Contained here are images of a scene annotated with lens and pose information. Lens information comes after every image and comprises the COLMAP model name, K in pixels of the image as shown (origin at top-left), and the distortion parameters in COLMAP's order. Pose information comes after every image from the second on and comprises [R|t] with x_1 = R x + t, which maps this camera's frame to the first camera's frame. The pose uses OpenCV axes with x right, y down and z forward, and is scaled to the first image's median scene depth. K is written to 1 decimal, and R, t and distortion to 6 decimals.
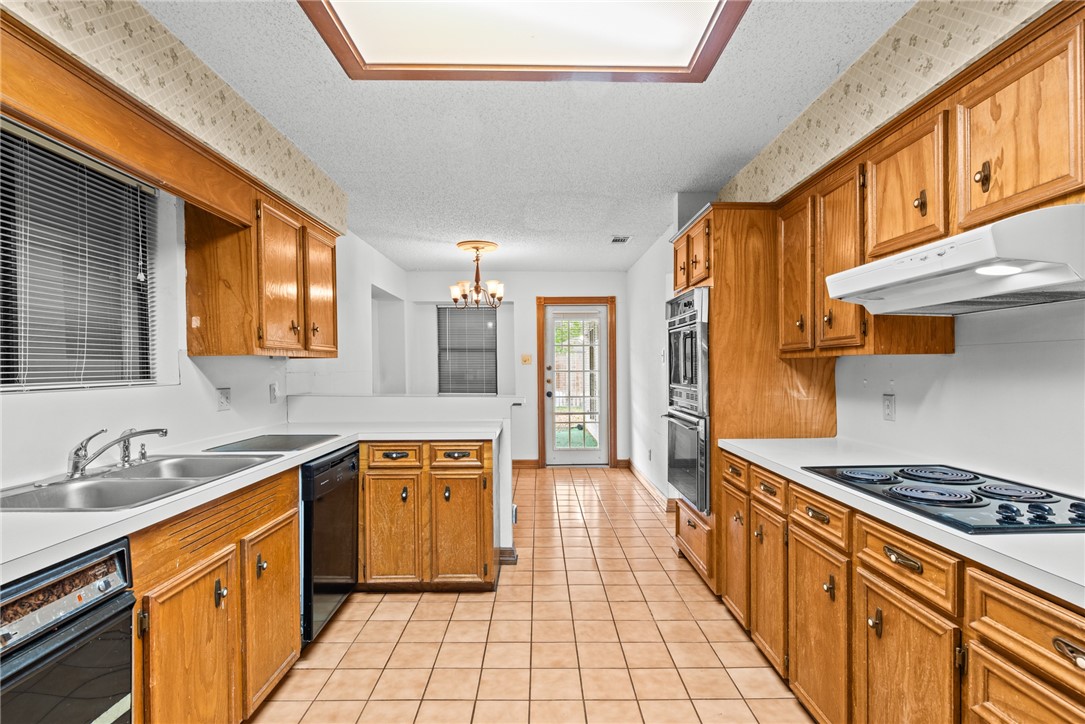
lens RADIAL K [[504.9, 0, 544.2], [0, 504.9, 365.9], [0, 0, 1]] dist [-0.003562, -0.000799]
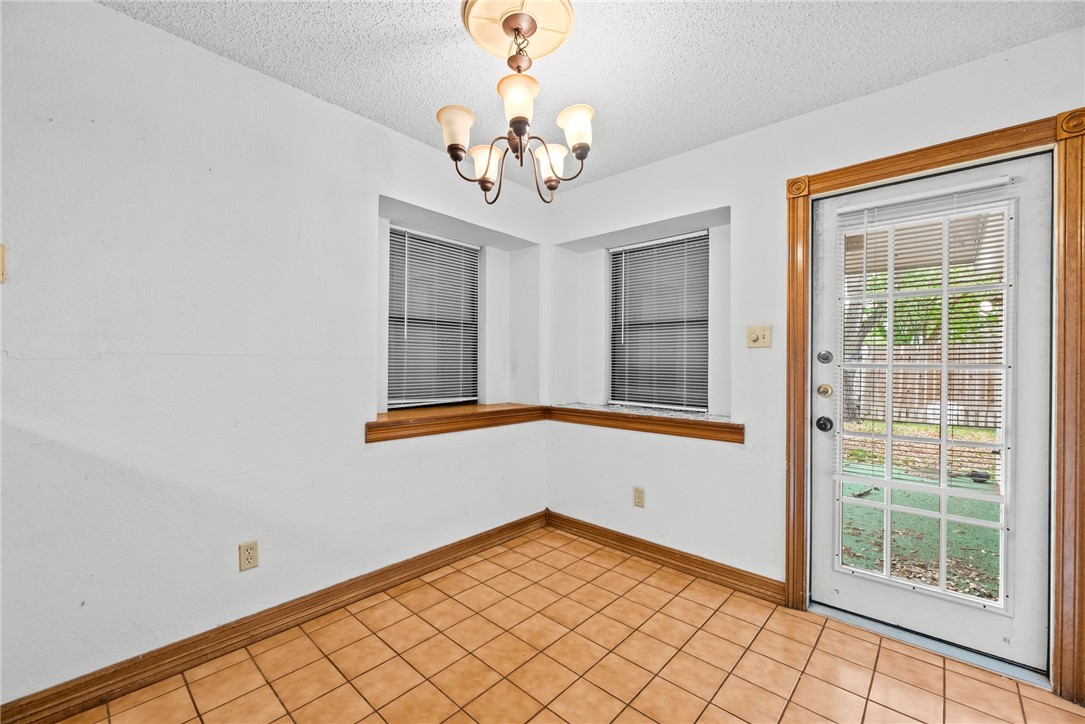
lens RADIAL K [[437.1, 0, 548.2], [0, 437.1, 365.7], [0, 0, 1]] dist [0.002764, -0.000276]
pose [[0.732591, 0.013513, -0.680535, 0.083920], [-0.011572, 0.999906, 0.007398, 0.010614], [0.680571, 0.002455, 0.732678, 0.602842]]
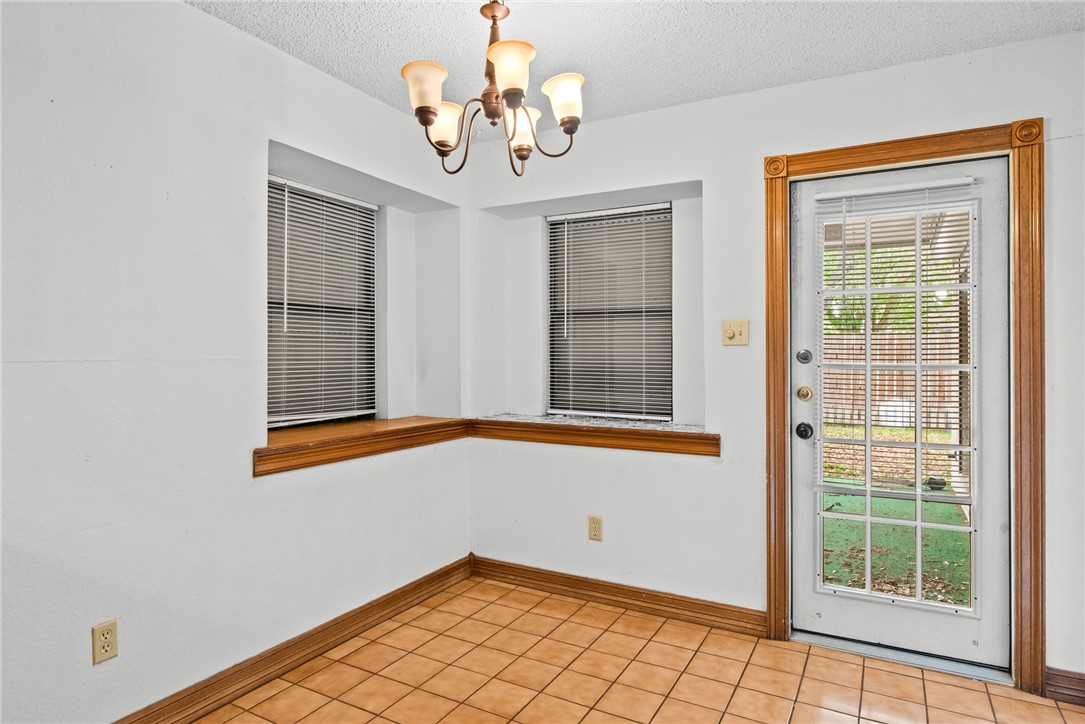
lens RADIAL K [[621.8, 0, 543.2], [0, 621.8, 353.8], [0, 0, 1]] dist [0.004138, 0.000914]
pose [[0.866784, 0.005567, -0.498652, 0.068875], [-0.006899, 0.999976, -0.000830, 0.003540], [0.498636, 0.004160, 0.866802, 0.528053]]
